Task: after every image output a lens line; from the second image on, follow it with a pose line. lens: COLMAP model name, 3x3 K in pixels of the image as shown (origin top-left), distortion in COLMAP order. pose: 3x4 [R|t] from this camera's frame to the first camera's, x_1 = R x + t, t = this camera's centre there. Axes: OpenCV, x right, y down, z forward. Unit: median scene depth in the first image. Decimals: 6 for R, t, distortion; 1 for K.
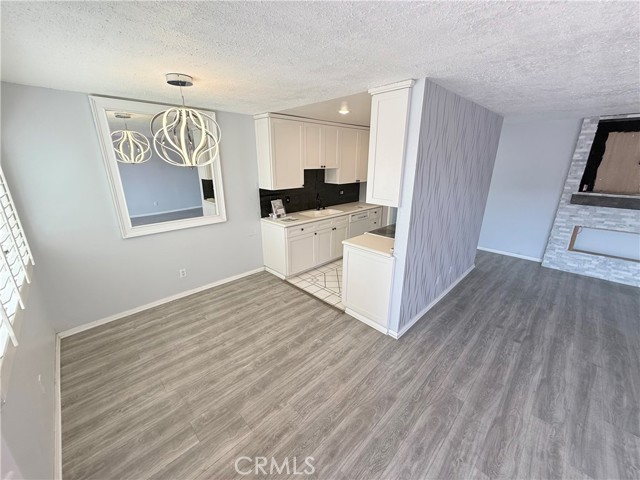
lens RADIAL K [[253.4, 0, 320.0], [0, 253.4, 240.0], [0, 0, 1]] dist [-0.001098, -0.000170]
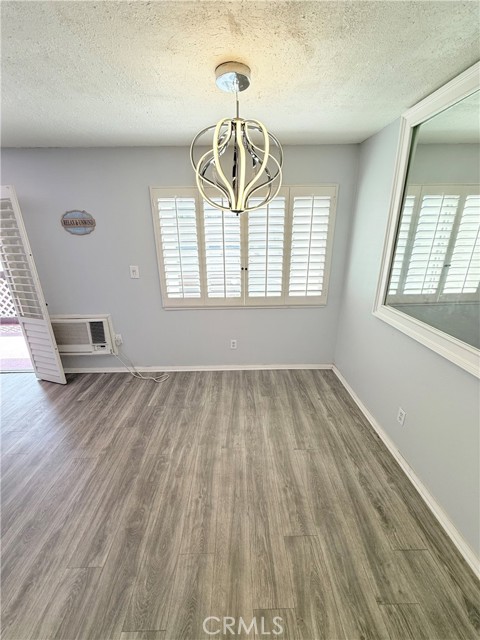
lens RADIAL K [[253.4, 0, 240.0], [0, 253.4, 320.0], [0, 0, 1]] dist [-0.001098, -0.000170]
pose [[-0.692775, 0.240619, -0.679827, 0.021751], [-0.211938, 0.833132, 0.510855, -0.280189], [0.689307, 0.497989, -0.526177, 1.070784]]
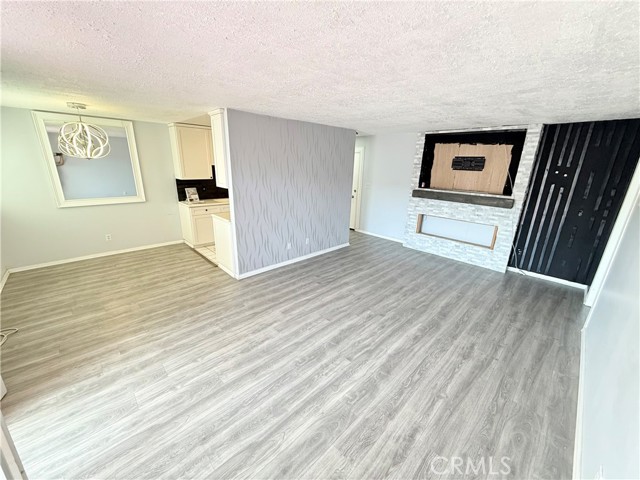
lens RADIAL K [[253.4, 0, 320.0], [0, 253.4, 240.0], [0, 0, 1]] dist [-0.001098, -0.000170]
pose [[0.999632, 0.027137, -0.000019, 0.685253], [-0.027136, 0.999593, -0.008817, 0.142748], [-0.000220, 0.008814, 0.999961, -0.421286]]
